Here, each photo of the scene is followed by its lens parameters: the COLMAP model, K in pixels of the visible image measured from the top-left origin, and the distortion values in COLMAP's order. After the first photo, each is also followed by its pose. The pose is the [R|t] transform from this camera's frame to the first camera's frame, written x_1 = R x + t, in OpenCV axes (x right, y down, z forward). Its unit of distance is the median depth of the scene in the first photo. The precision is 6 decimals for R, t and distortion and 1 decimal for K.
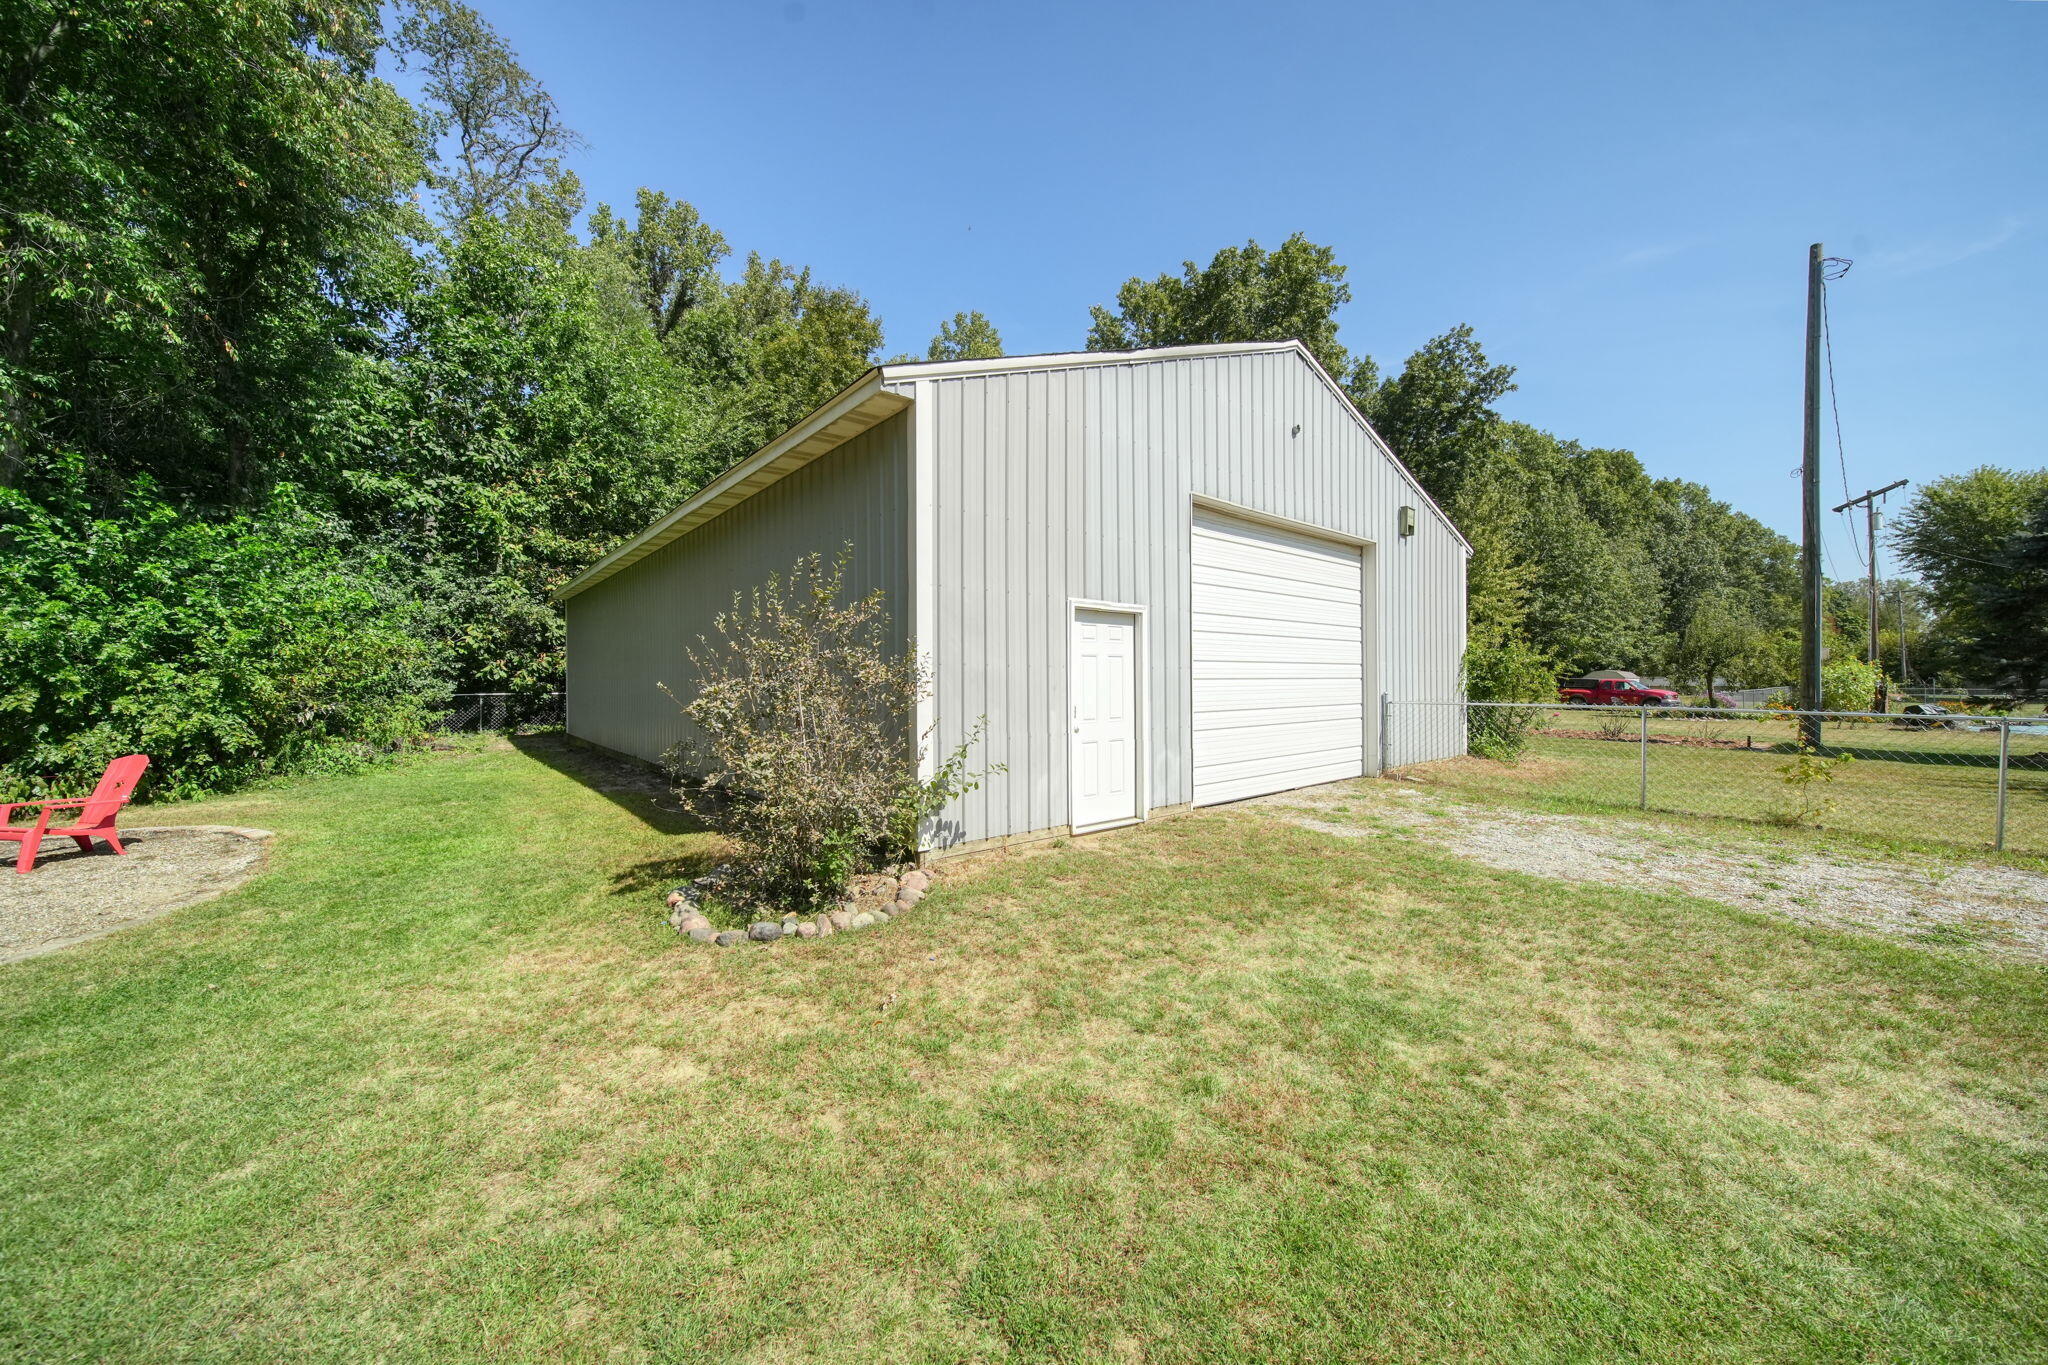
lens RADIAL K [[719.5, 0, 1022.1], [0, 719.5, 681.8], [0, 0, 1]] dist [-0.002098, -0.000980]
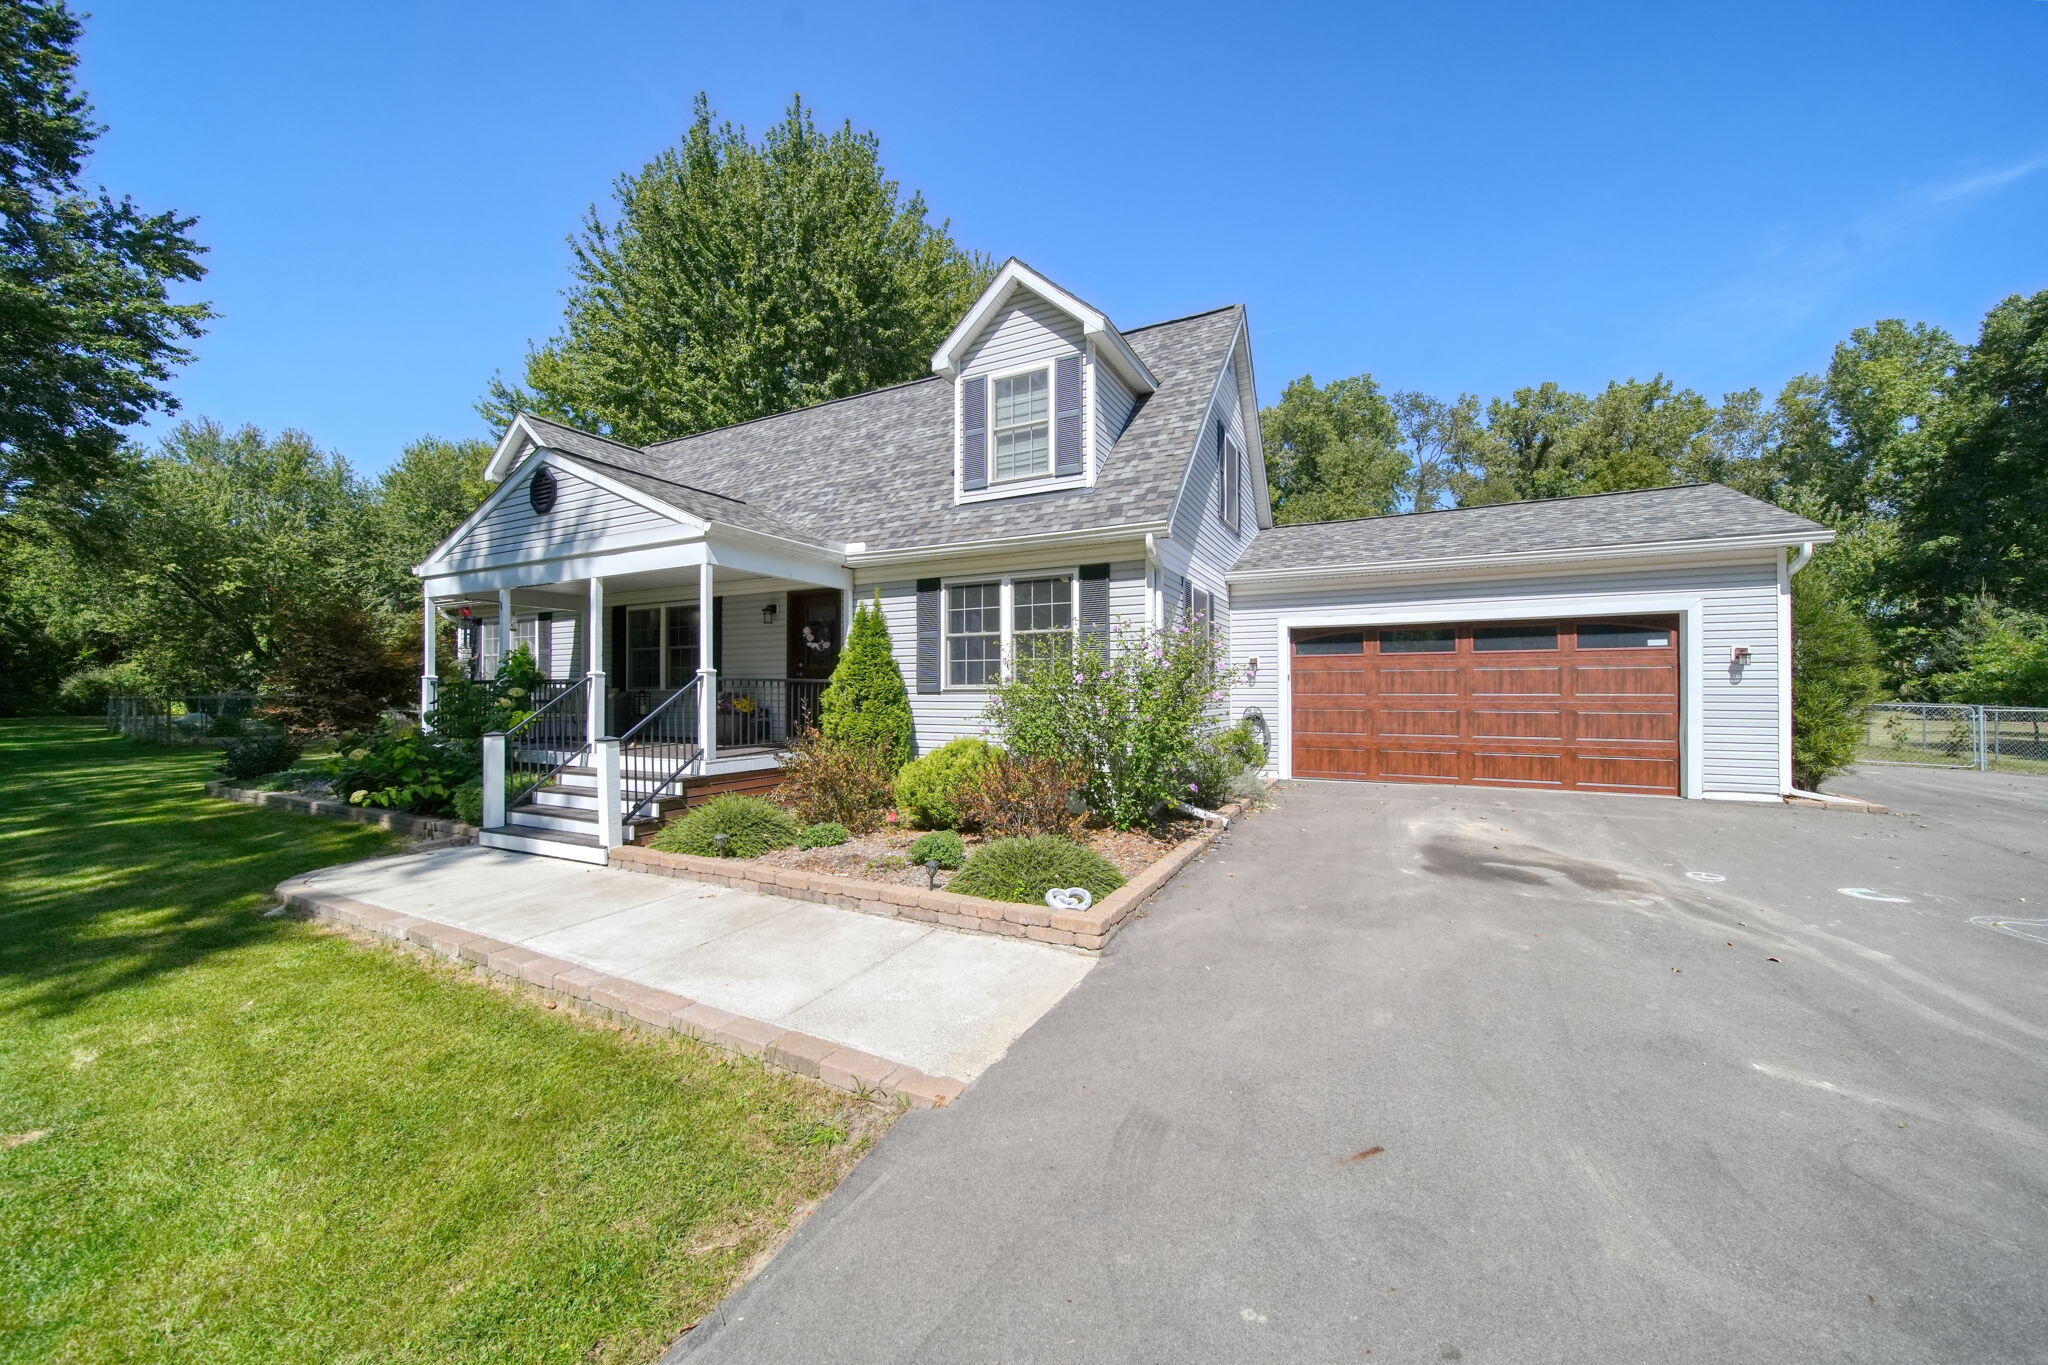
lens RADIAL K [[719.5, 0, 1021.5], [0, 719.5, 687.7], [0, 0, 1]] dist [-0.002098, -0.000980]
pose [[0.398635, 0.000563, -0.917110, 2.066747], [-0.007586, 0.999968, -0.002684, 0.020571], [0.917079, 0.008027, 0.398626, -2.698559]]
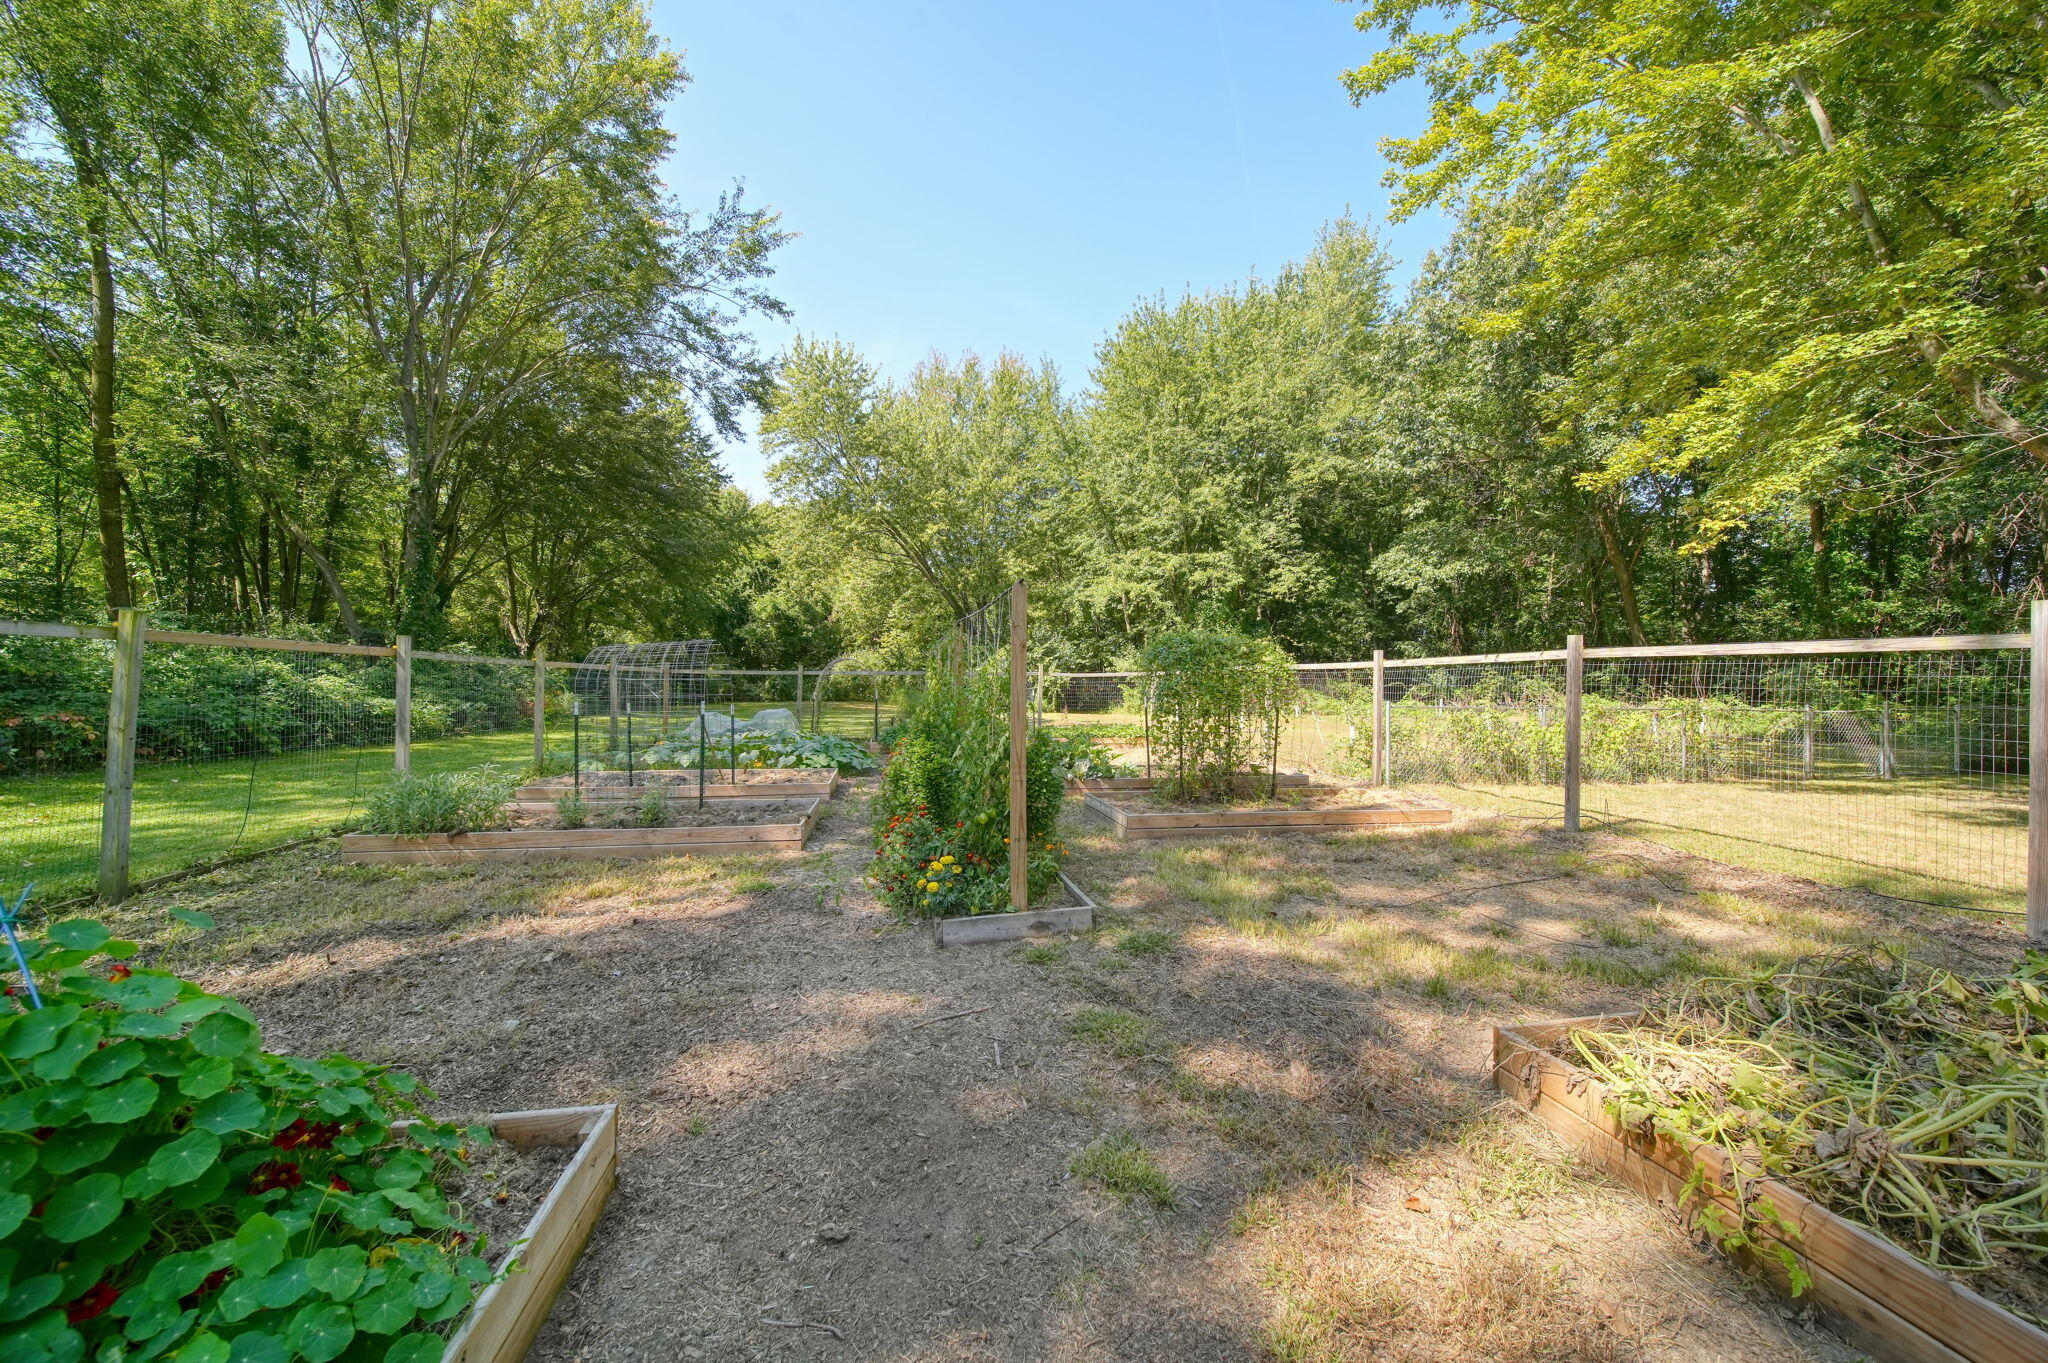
lens RADIAL K [[719.5, 0, 1022.6], [0, 719.5, 688.7], [0, 0, 1]] dist [-0.002098, -0.000980]
pose [[-0.371787, 0.004281, -0.928308, -1.726204], [-0.016166, 0.999808, 0.011085, 0.101435], [0.928177, 0.019128, -0.371646, -4.077638]]
